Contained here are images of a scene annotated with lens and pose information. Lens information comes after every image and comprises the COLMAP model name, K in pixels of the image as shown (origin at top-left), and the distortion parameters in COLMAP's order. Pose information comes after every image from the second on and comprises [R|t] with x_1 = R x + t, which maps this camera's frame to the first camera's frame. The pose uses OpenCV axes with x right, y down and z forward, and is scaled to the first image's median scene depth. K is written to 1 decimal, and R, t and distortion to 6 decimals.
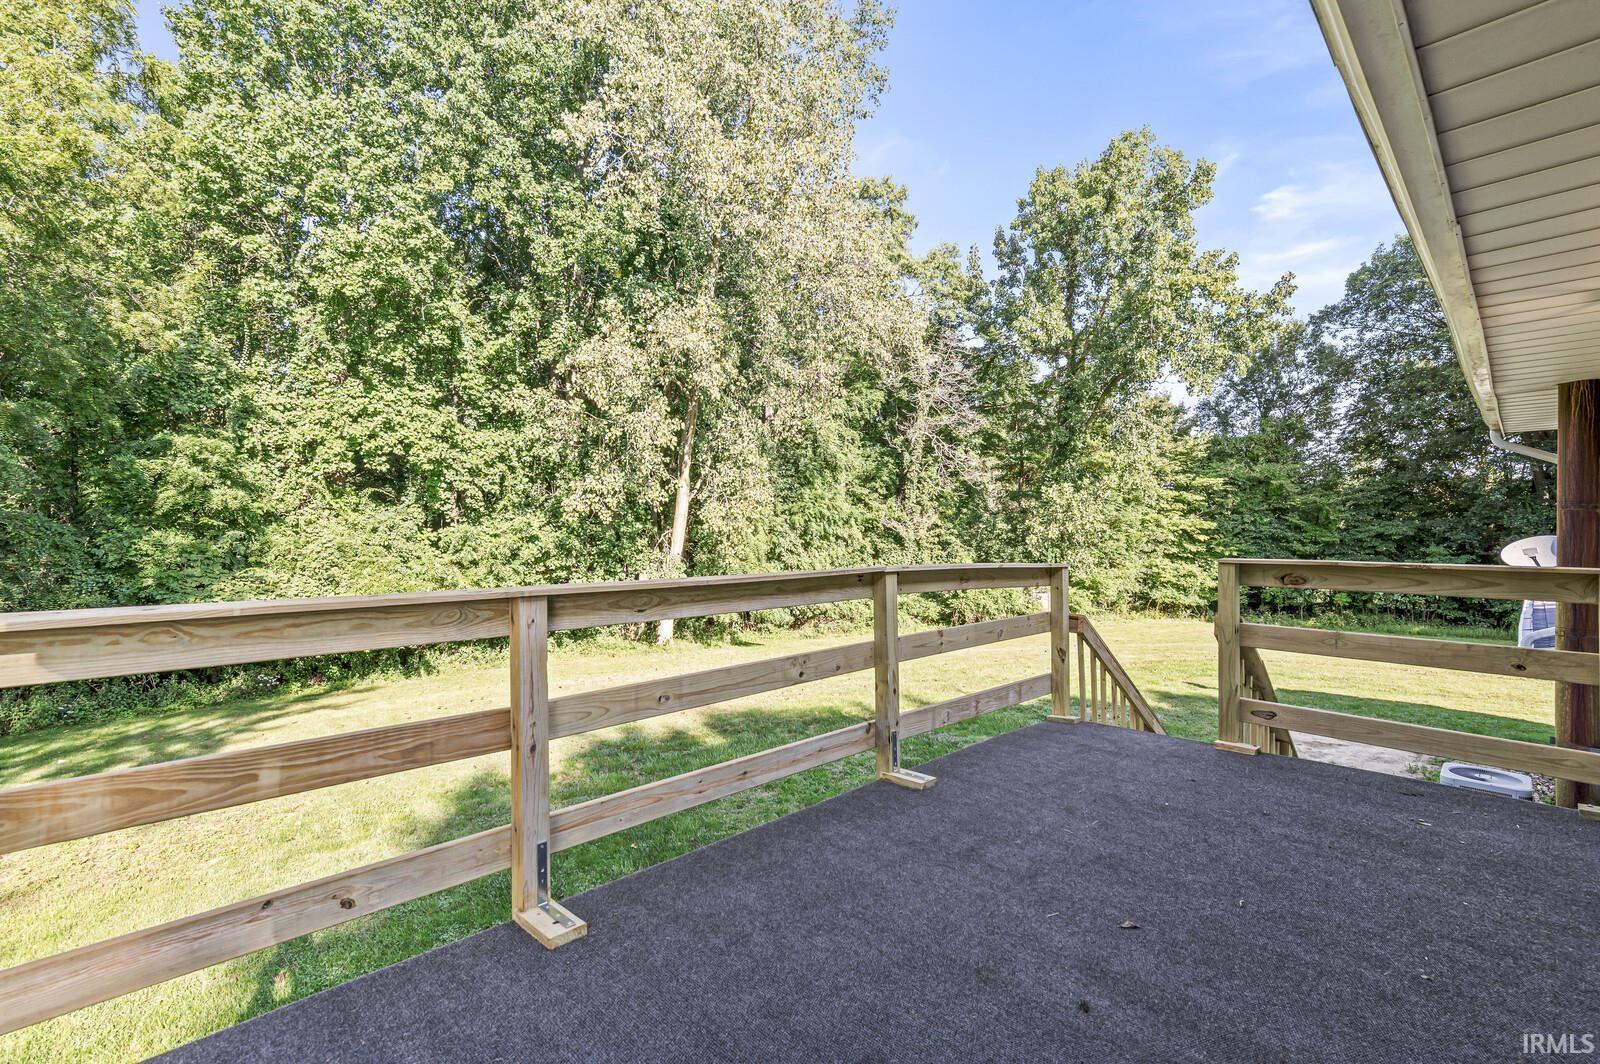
lens RADIAL K [[693.7, 0, 785.0], [0, 693.7, 519.6], [0, 0, 1]] dist [0.001448, -0.000847]
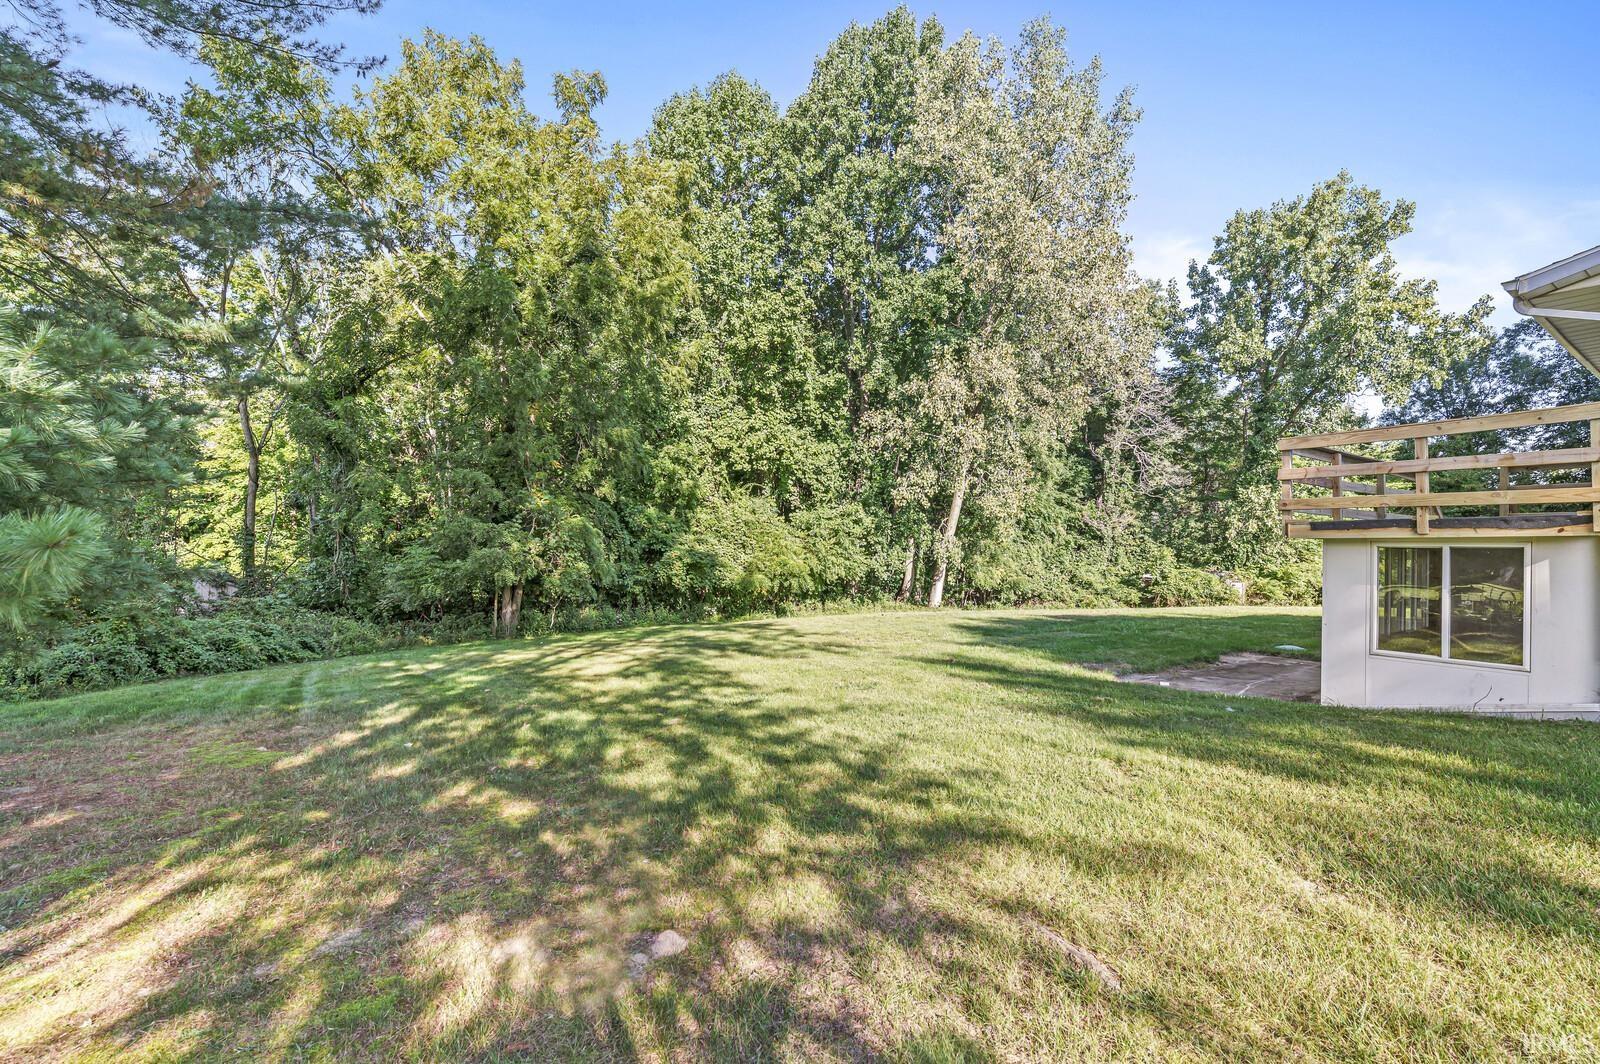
lens RADIAL K [[693.7, 0, 789.2], [0, 693.7, 540.4], [0, 0, 1]] dist [0.001448, -0.000847]
pose [[0.989603, 0.007802, -0.143617, -0.205628], [-0.007891, 0.999969, -0.000055, 0.045631], [0.143612, 0.001188, 0.989633, -0.248390]]
